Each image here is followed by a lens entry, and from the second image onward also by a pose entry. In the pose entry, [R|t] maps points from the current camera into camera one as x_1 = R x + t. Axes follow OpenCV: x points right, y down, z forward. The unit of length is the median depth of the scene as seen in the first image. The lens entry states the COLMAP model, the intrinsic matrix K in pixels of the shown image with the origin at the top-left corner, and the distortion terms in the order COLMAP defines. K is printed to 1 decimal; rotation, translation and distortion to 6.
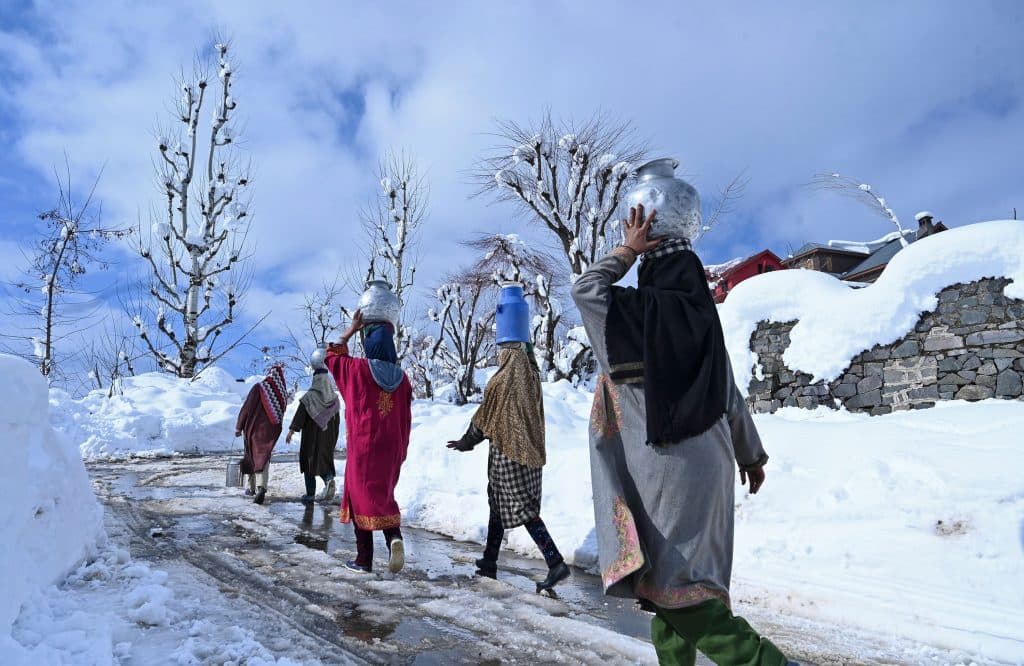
lens RADIAL K [[712.4, 0, 512.7], [0, 712.4, 324.3], [0, 0, 1]] dist [-0.005905, -0.000607]
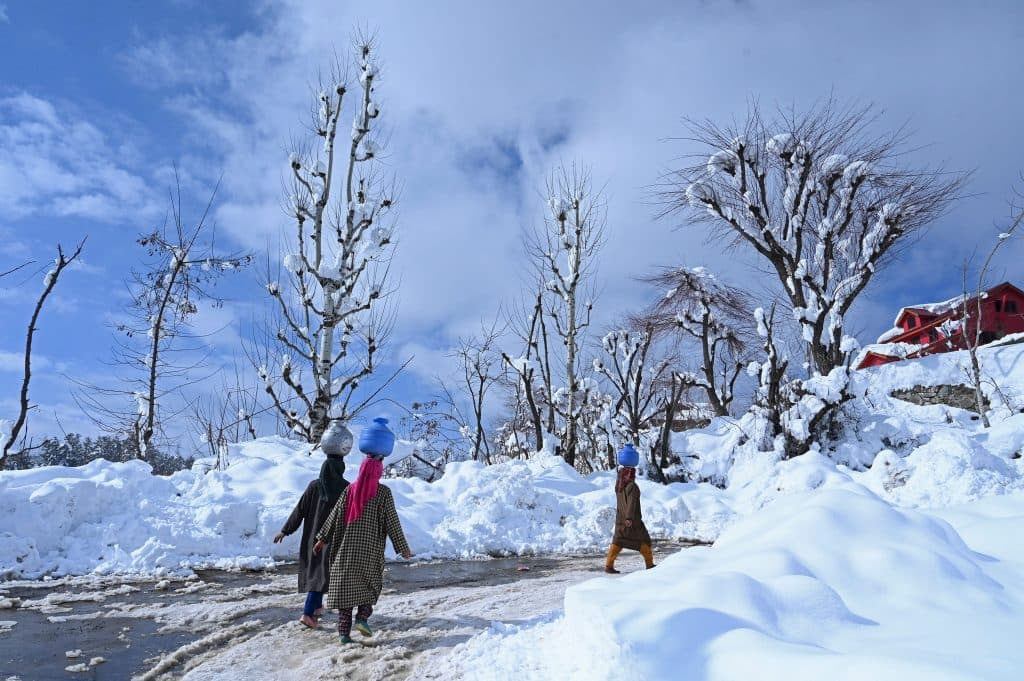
lens RADIAL K [[717.2, 0, 512.0], [0, 717.2, 340.5], [0, 0, 1]] dist [-0.002676, -0.000813]
pose [[0.976438, -0.016141, -0.215193, -0.057383], [0.005195, 0.998668, -0.051334, 0.002993], [0.215735, 0.049007, 0.975221, 0.217760]]
